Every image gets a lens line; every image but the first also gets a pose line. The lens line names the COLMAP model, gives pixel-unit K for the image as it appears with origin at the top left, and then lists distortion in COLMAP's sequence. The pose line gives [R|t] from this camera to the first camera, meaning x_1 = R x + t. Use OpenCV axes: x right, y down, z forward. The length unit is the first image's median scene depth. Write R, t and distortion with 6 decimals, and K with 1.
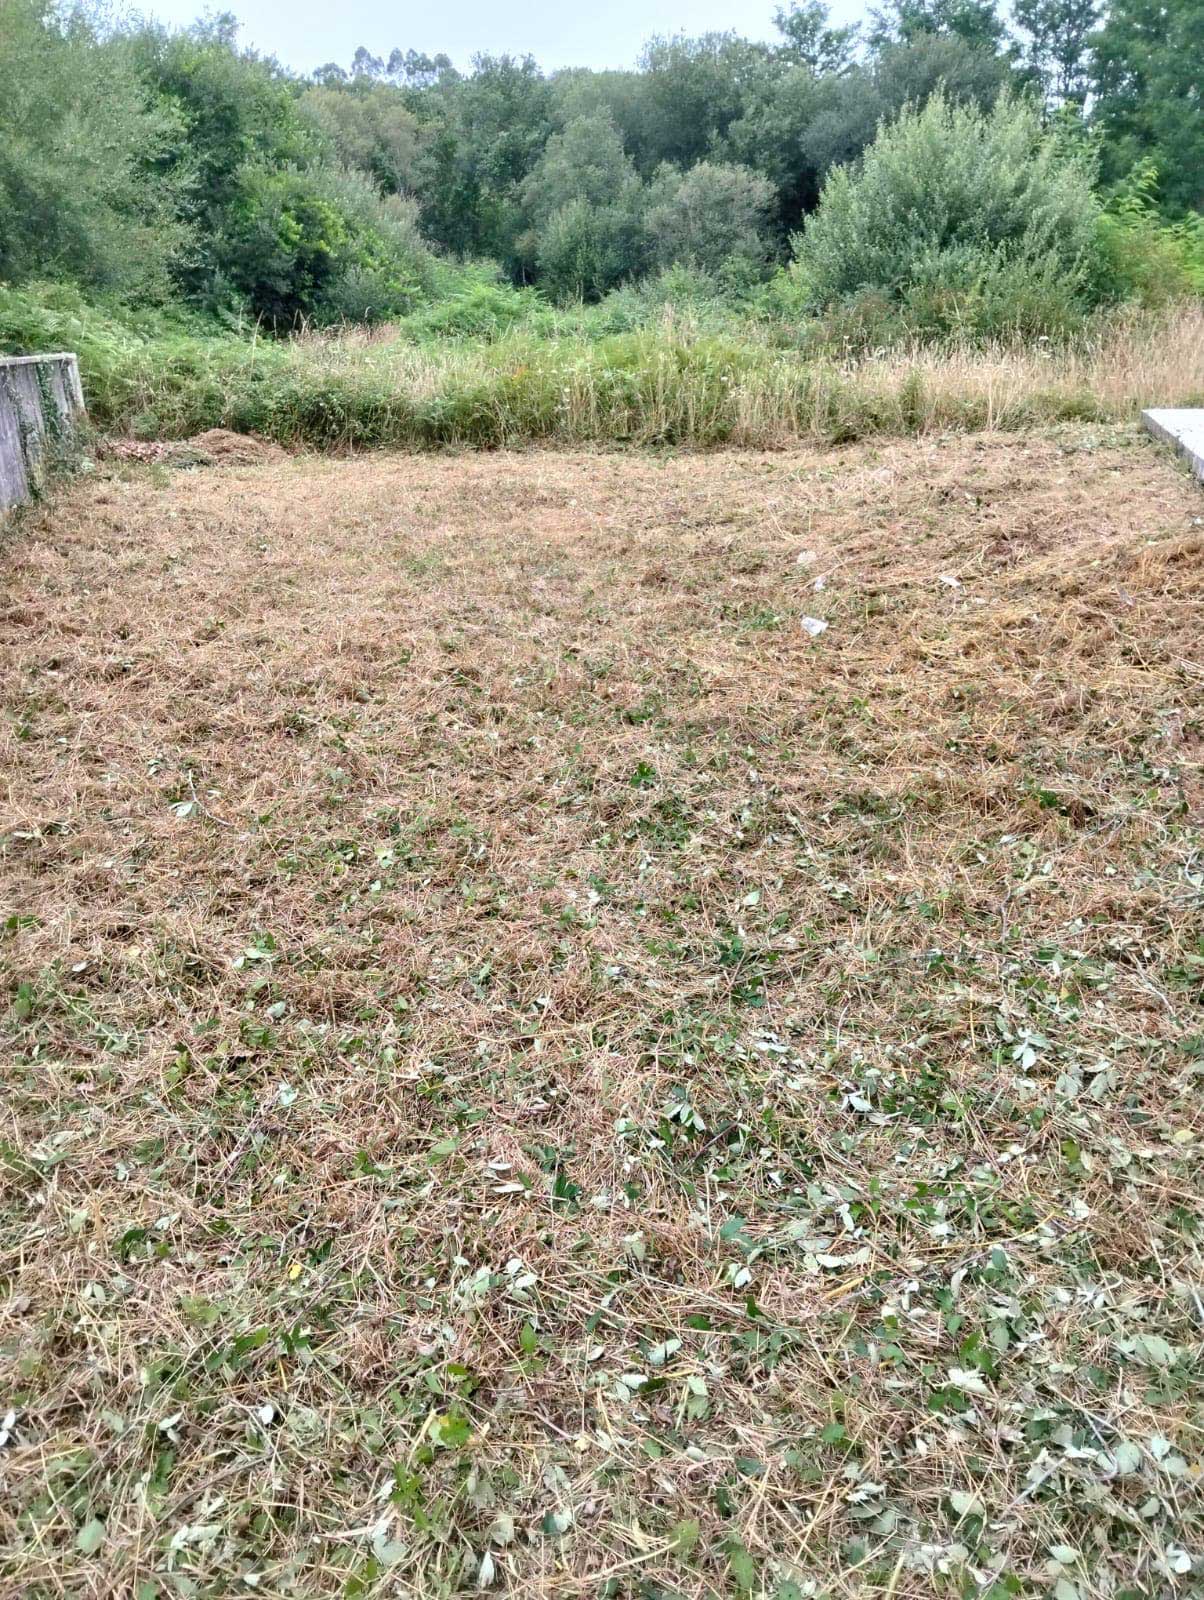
lens RADIAL K [[1253.7, 0, 602.1], [0, 1253.7, 798.0], [0, 0, 1]] dist [-0.002534, -0.000683]
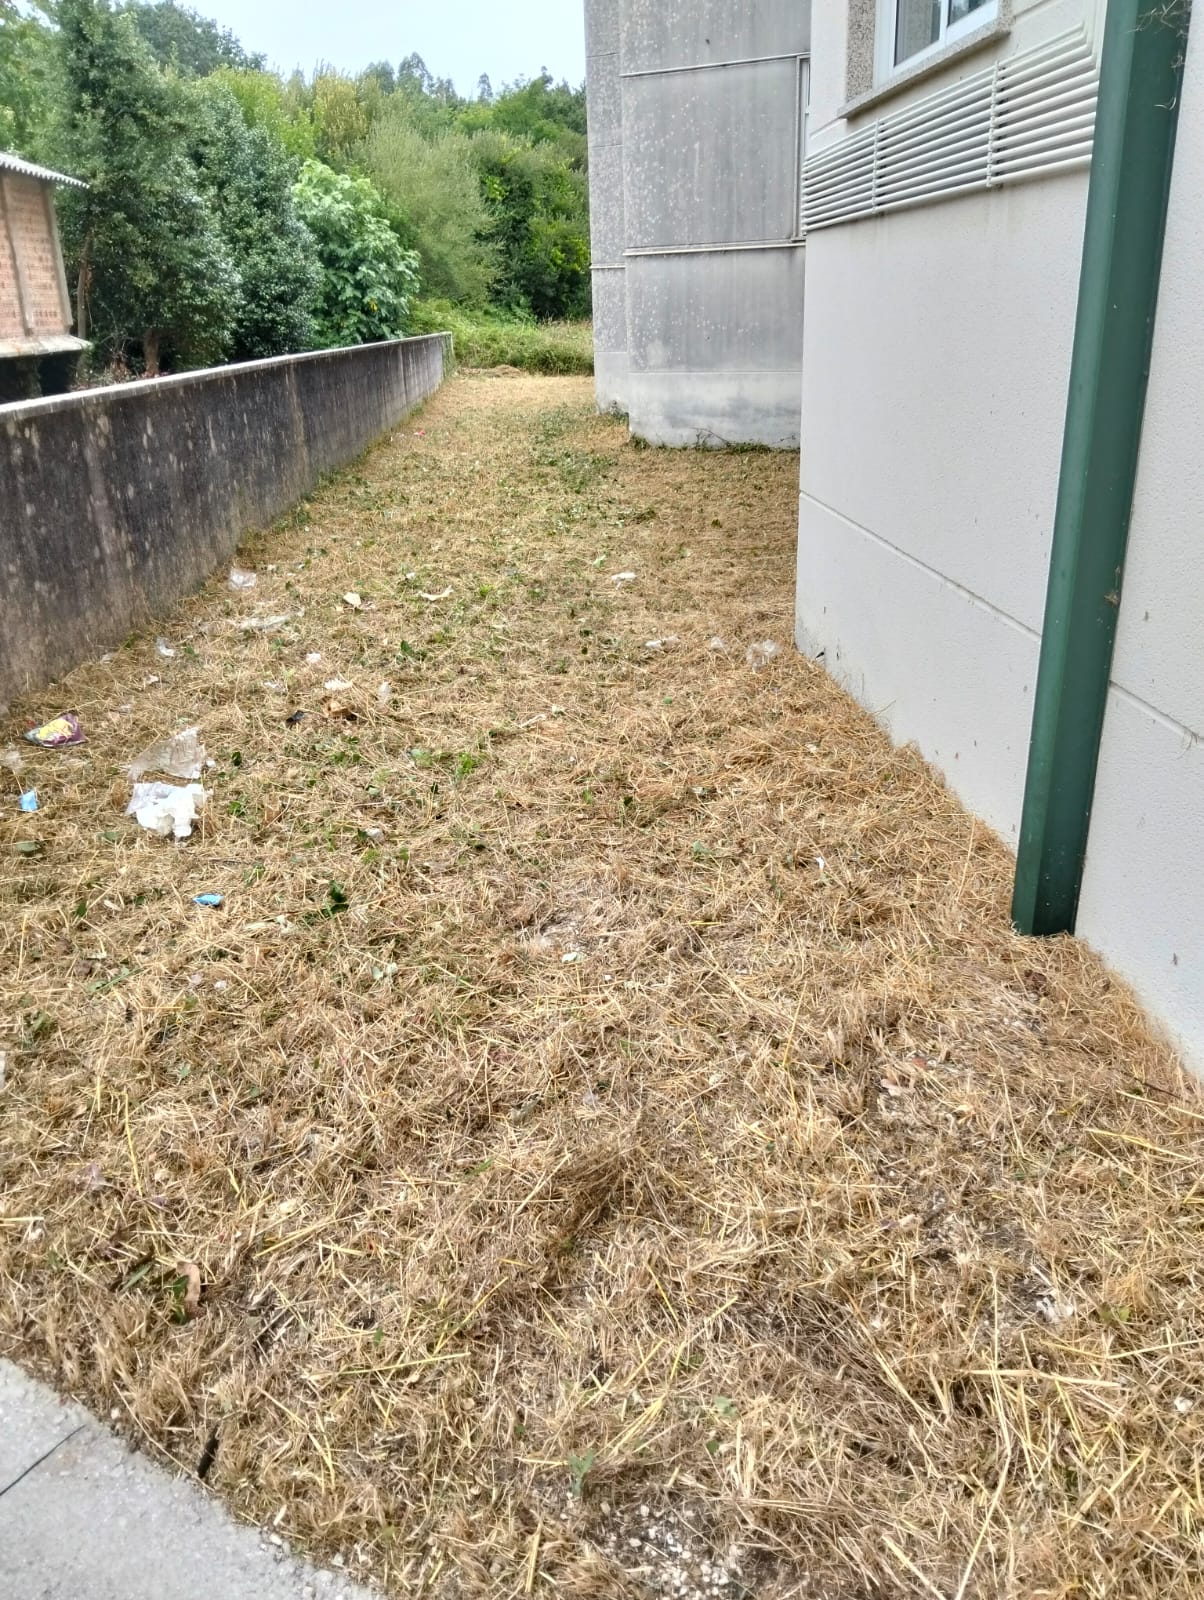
lens RADIAL K [[1253.7, 0, 604.6], [0, 1253.7, 800.7], [0, 0, 1]] dist [-0.002534, -0.000683]
pose [[0.977539, 0.088978, -0.191049, 0.267083], [-0.086204, 0.996017, 0.022800, 0.300921], [0.192317, -0.005819, 0.981316, -0.853439]]
